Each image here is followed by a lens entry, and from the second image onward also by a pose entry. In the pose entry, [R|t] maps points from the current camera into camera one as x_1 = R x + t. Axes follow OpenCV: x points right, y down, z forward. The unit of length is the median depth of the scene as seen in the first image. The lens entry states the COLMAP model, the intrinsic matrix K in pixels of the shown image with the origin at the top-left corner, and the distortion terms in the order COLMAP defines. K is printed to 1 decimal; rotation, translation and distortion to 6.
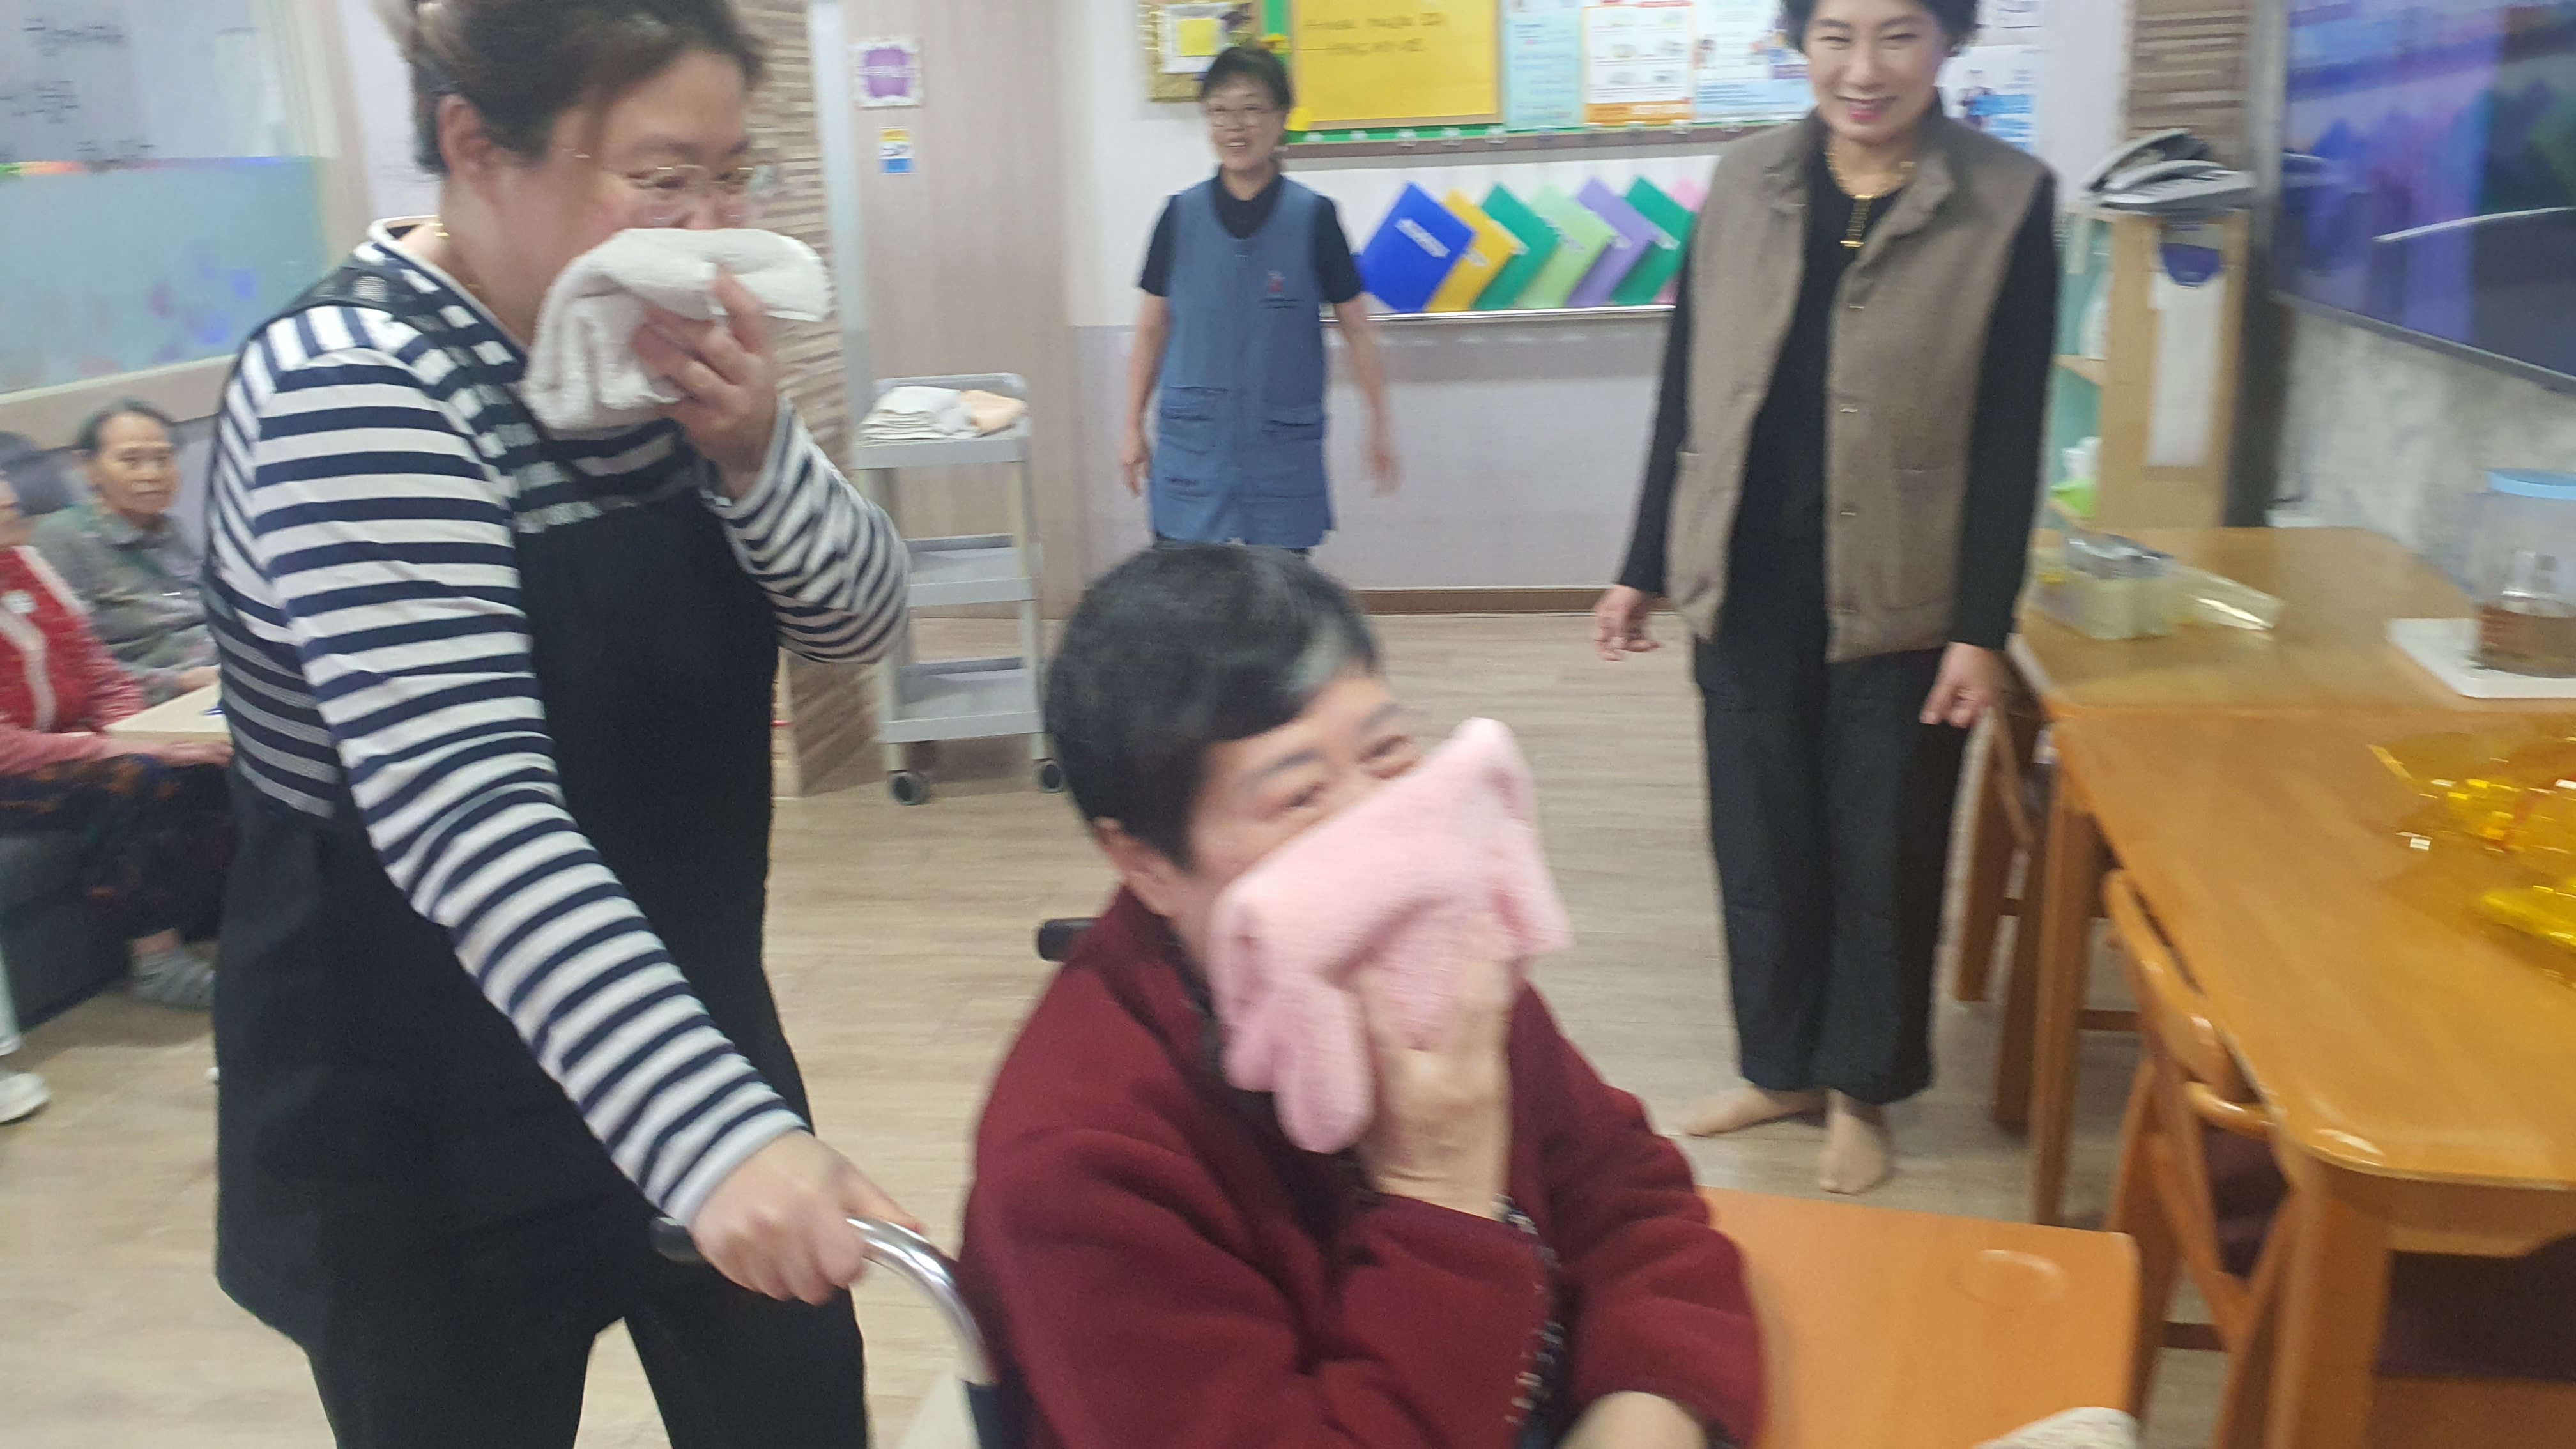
lens RADIAL K [[2016.8, 0, 1296.0], [0, 2016.8, 728.2], [0, 0, 1]] dist [0.013997, -0.002954]
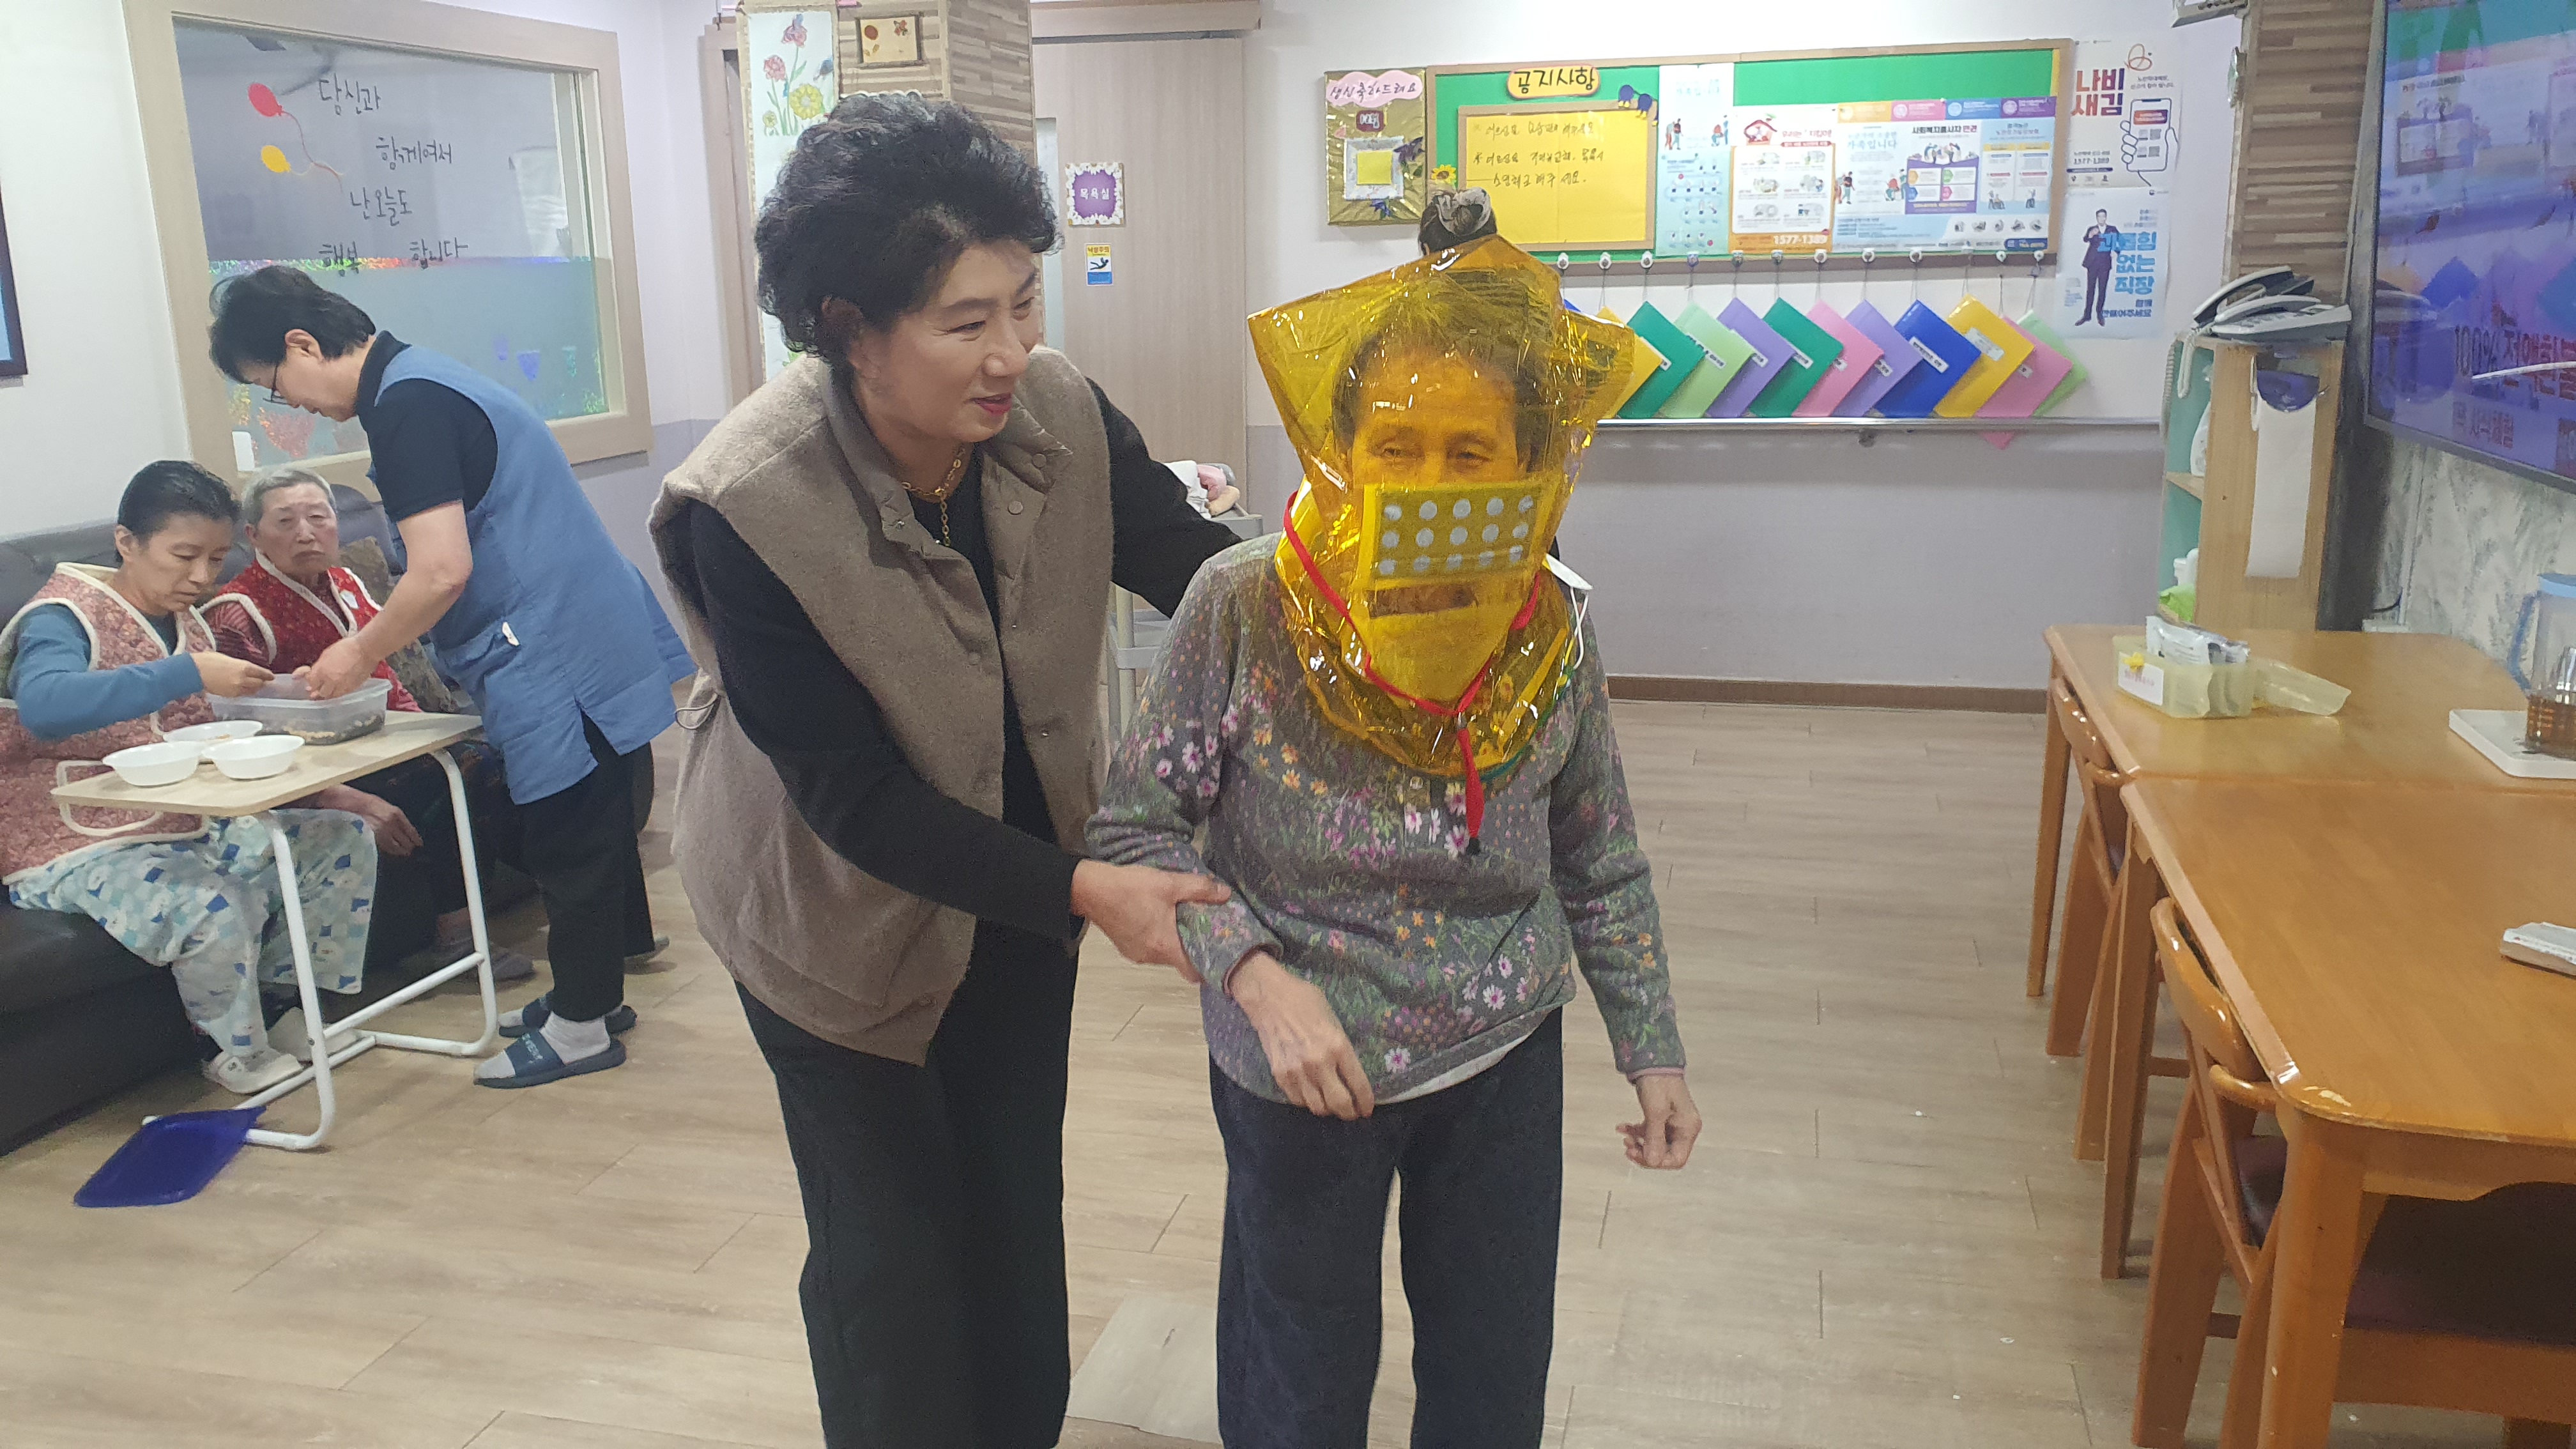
lens RADIAL K [[2016.8, 0, 1289.8], [0, 2016.8, 724.3], [0, 0, 1]] dist [0.013997, -0.002954]
pose [[0.996656, 0.037135, -0.072792, -0.005093], [-0.041301, 0.997543, -0.056593, 0.030407], [0.070511, 0.059410, 0.995740, -0.098057]]
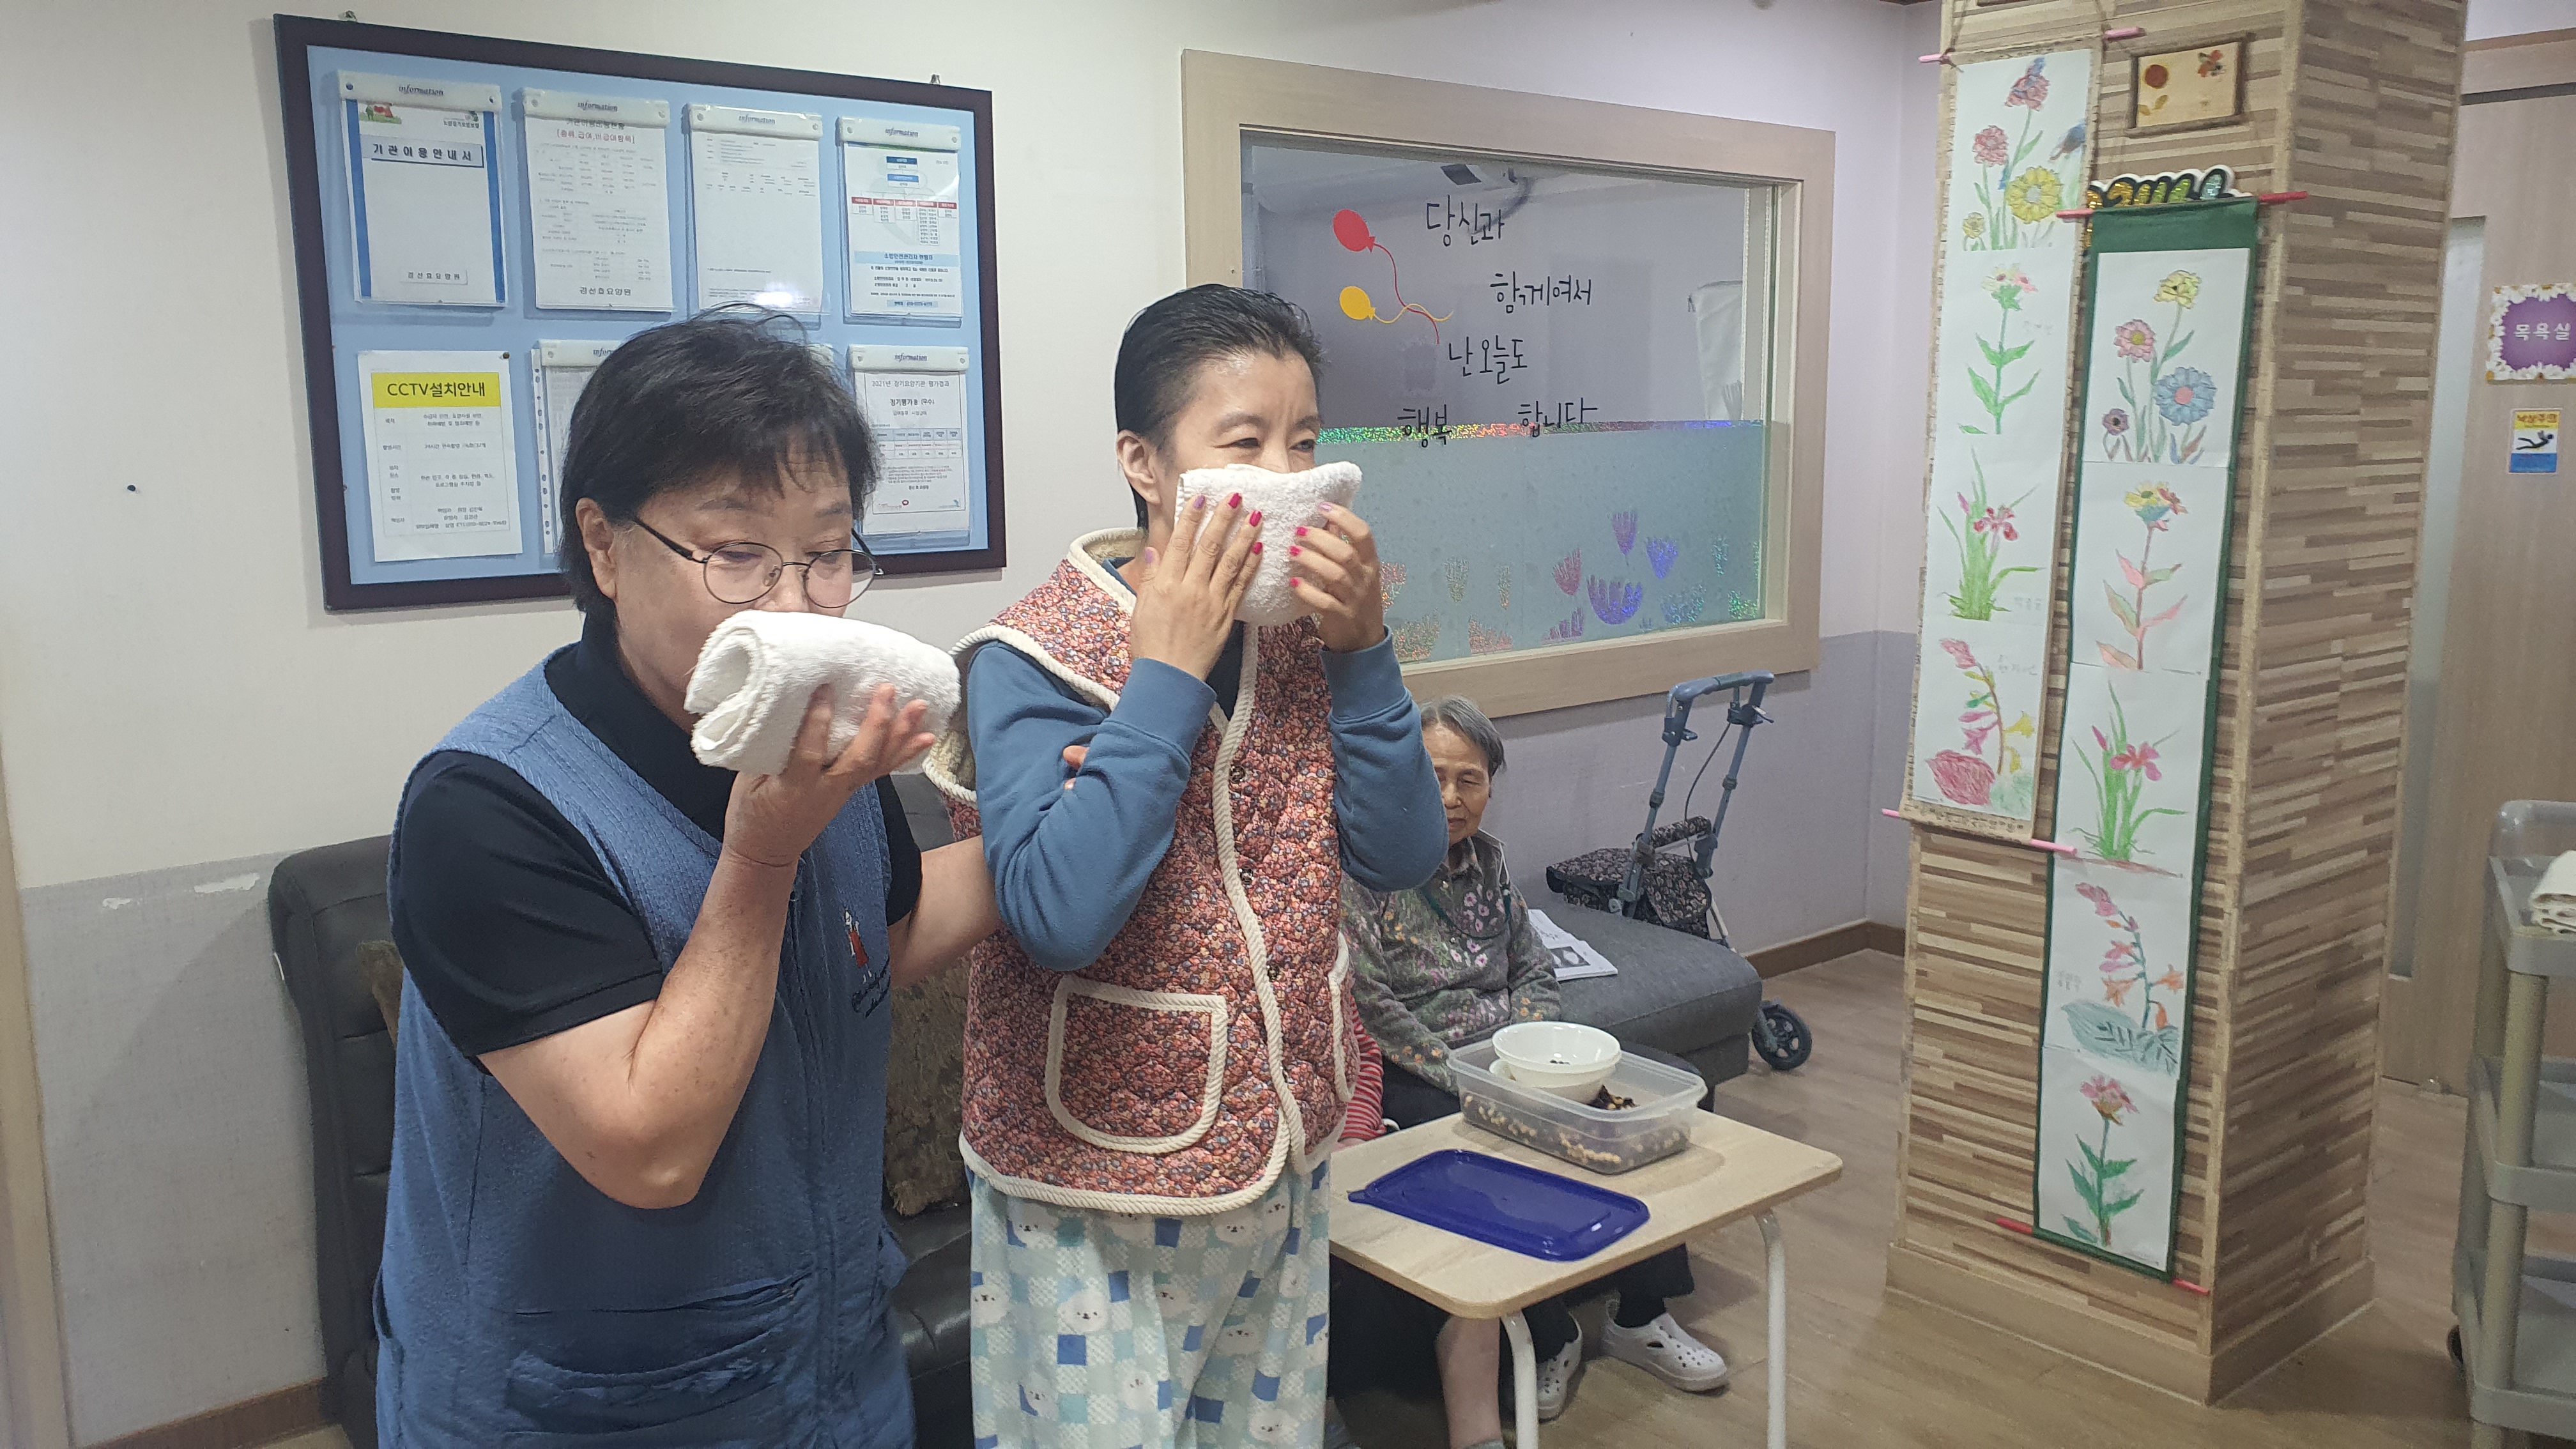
lens RADIAL K [[2016.8, 0, 1288.0], [0, 2016.8, 727.6], [0, 0, 1]] dist [0.013997, -0.002954]
pose [[0.758251, 0.135168, -0.637797, -0.083435], [-0.207782, 0.977361, -0.039892, -0.093200], [0.617966, 0.162771, 0.769171, 0.275732]]
